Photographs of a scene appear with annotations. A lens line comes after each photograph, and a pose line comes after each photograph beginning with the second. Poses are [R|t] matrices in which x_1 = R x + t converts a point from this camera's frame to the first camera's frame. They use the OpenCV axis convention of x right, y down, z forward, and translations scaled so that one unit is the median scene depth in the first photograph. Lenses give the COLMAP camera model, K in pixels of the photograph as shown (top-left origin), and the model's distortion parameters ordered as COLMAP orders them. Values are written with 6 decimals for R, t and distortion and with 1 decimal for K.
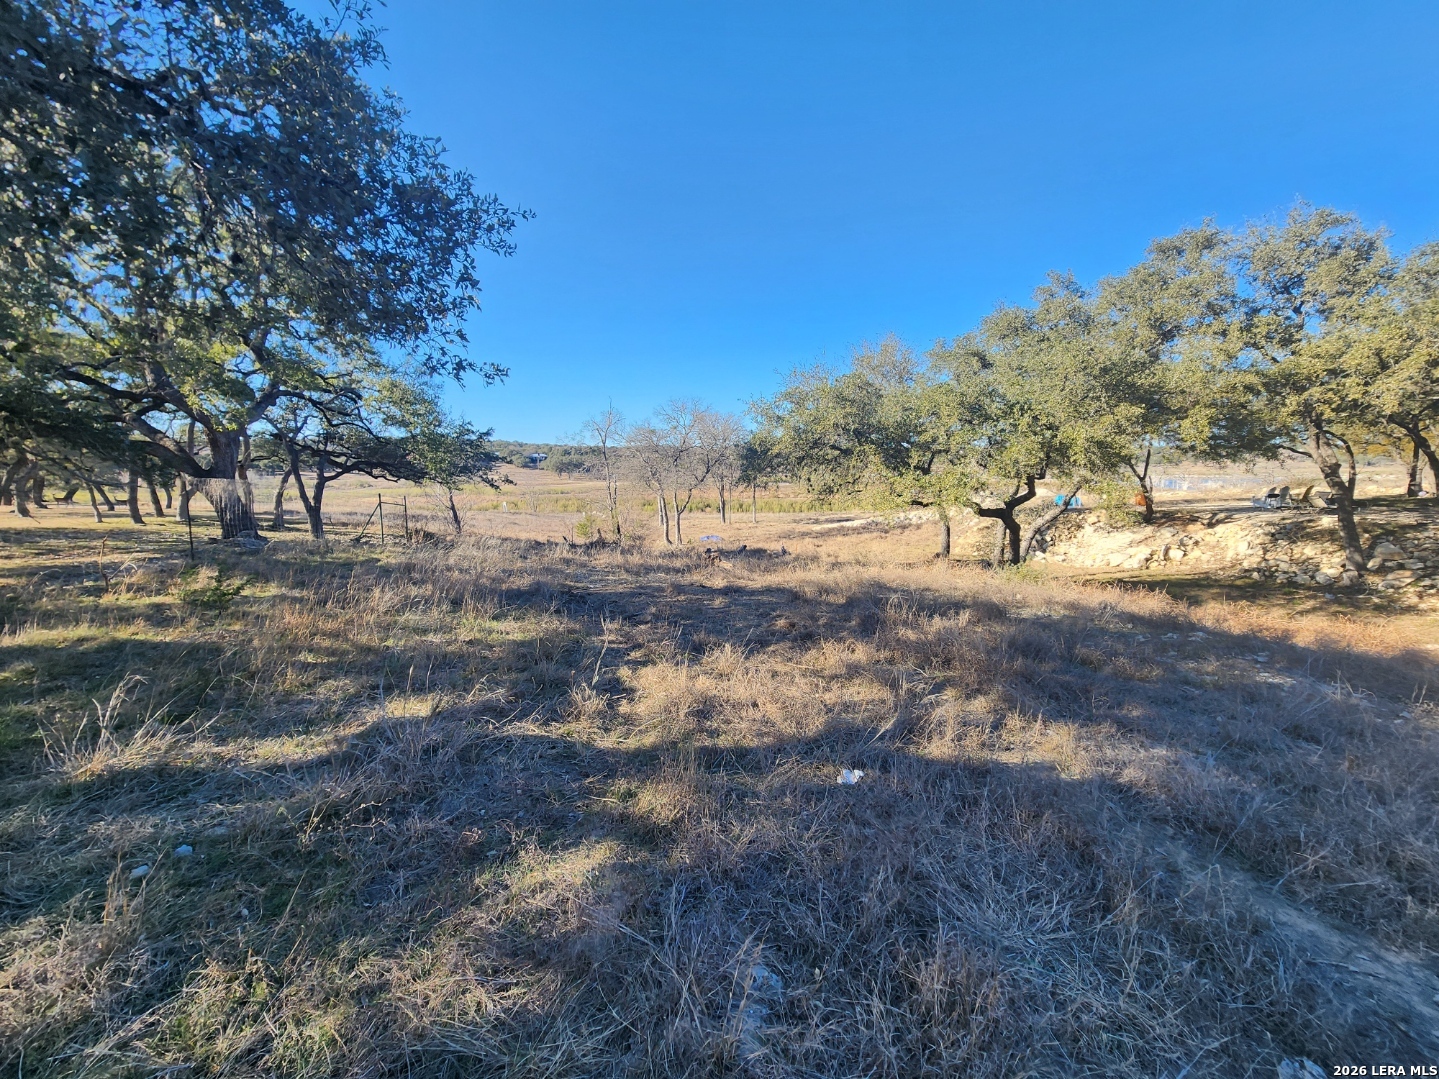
lens RADIAL K [[589.6, 0, 719.5], [0, 589.6, 539.5], [0, 0, 1]] dist [-0.001329, 0.000115]
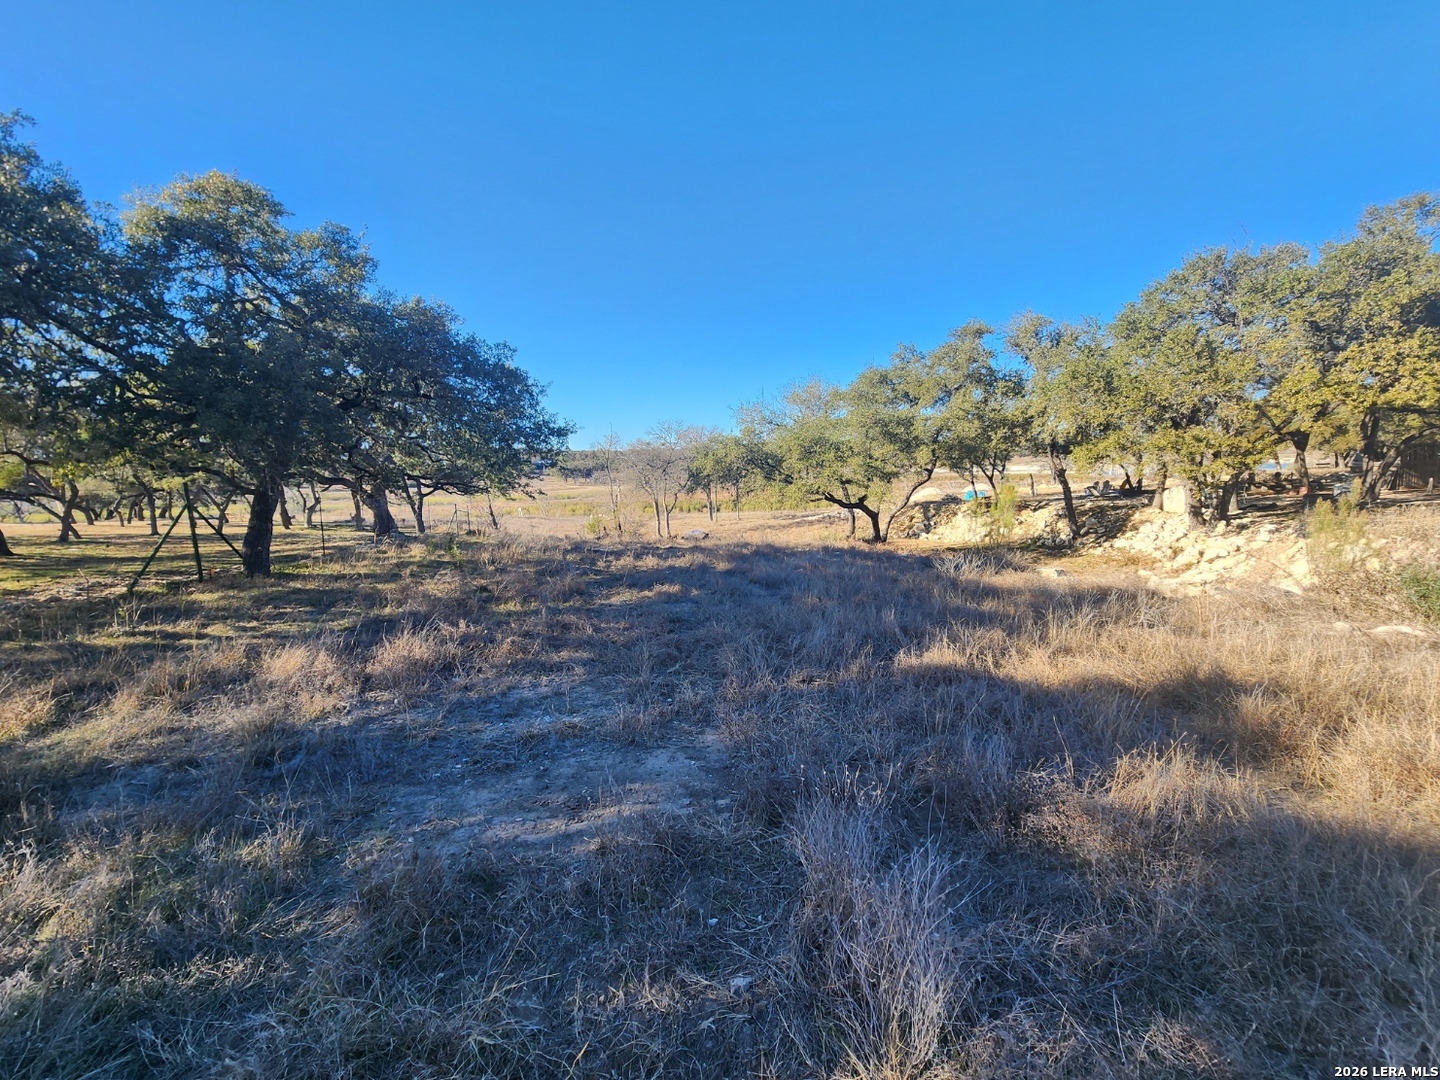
lens RADIAL K [[583.4, 0, 729.1], [0, 583.4, 545.0], [0, 0, 1]] dist [-0.011276, 0.000149]
pose [[0.999587, -0.027932, 0.006720, 0.064993], [0.027868, 0.999568, 0.009334, 0.020368], [-0.006978, -0.009143, 0.999934, -0.313694]]
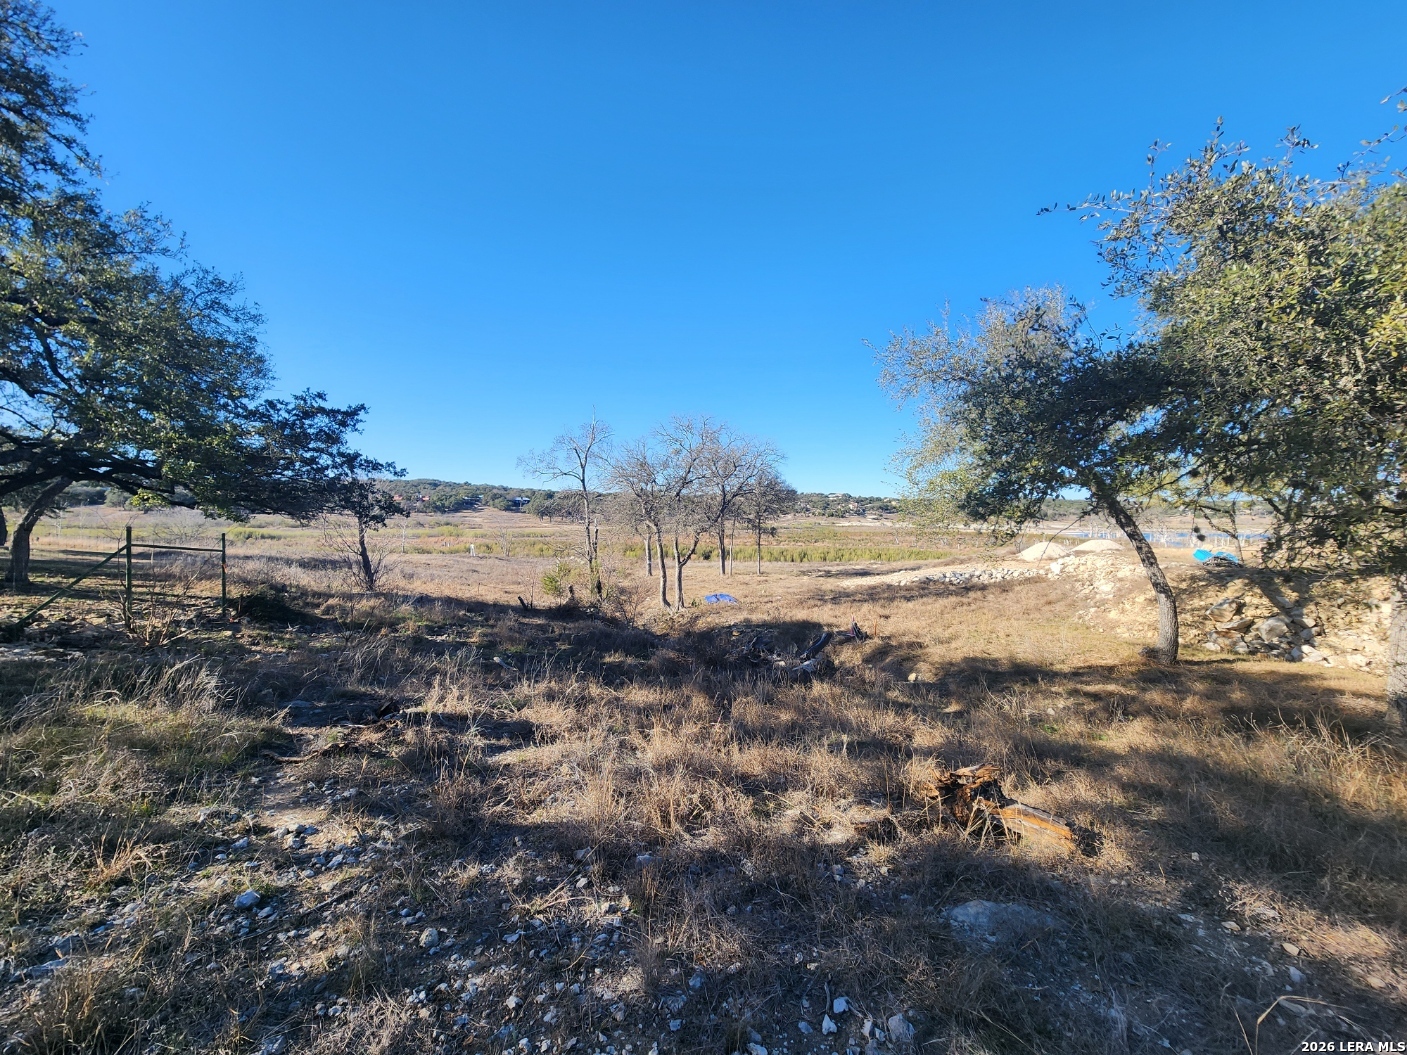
lens RADIAL K [[586.4, 0, 703.5], [0, 586.4, 527.5], [0, 0, 1]] dist [-0.000563, -0.000069]
pose [[0.999831, 0.017640, 0.005250, -0.056260], [-0.017033, 0.994930, -0.099120, -0.023203], [-0.006972, 0.099013, 0.995062, 0.322228]]
